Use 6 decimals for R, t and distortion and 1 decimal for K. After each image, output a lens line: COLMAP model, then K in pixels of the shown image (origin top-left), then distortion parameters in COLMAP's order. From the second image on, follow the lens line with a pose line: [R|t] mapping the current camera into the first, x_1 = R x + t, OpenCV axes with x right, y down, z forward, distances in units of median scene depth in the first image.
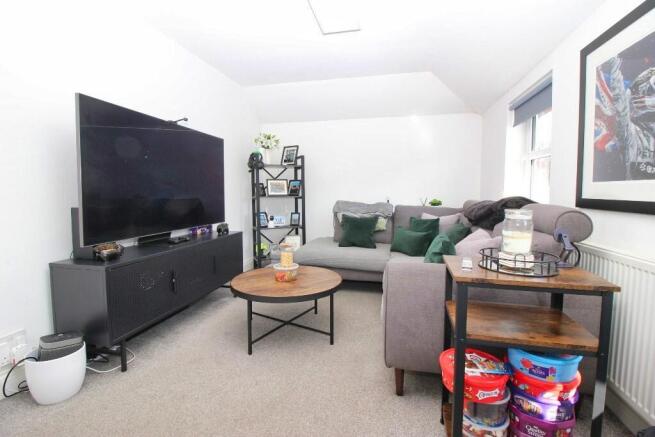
lens RADIAL K [[300.0, 0, 325.0], [0, 300.0, 216.0], [0, 0, 1]] dist [-0.004103, -0.004442]
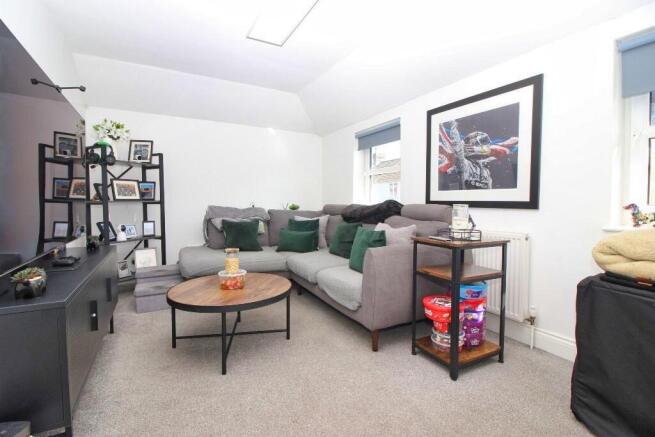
lens RADIAL K [[300.0, 0, 322.8], [0, 300.0, 218.9], [0, 0, 1]] dist [-0.004103, -0.004442]
pose [[0.756746, -0.032436, 0.652904, -0.516580], [0.045420, 0.998963, -0.003016, 0.015164], [-0.652130, 0.031938, 0.757434, 0.105052]]
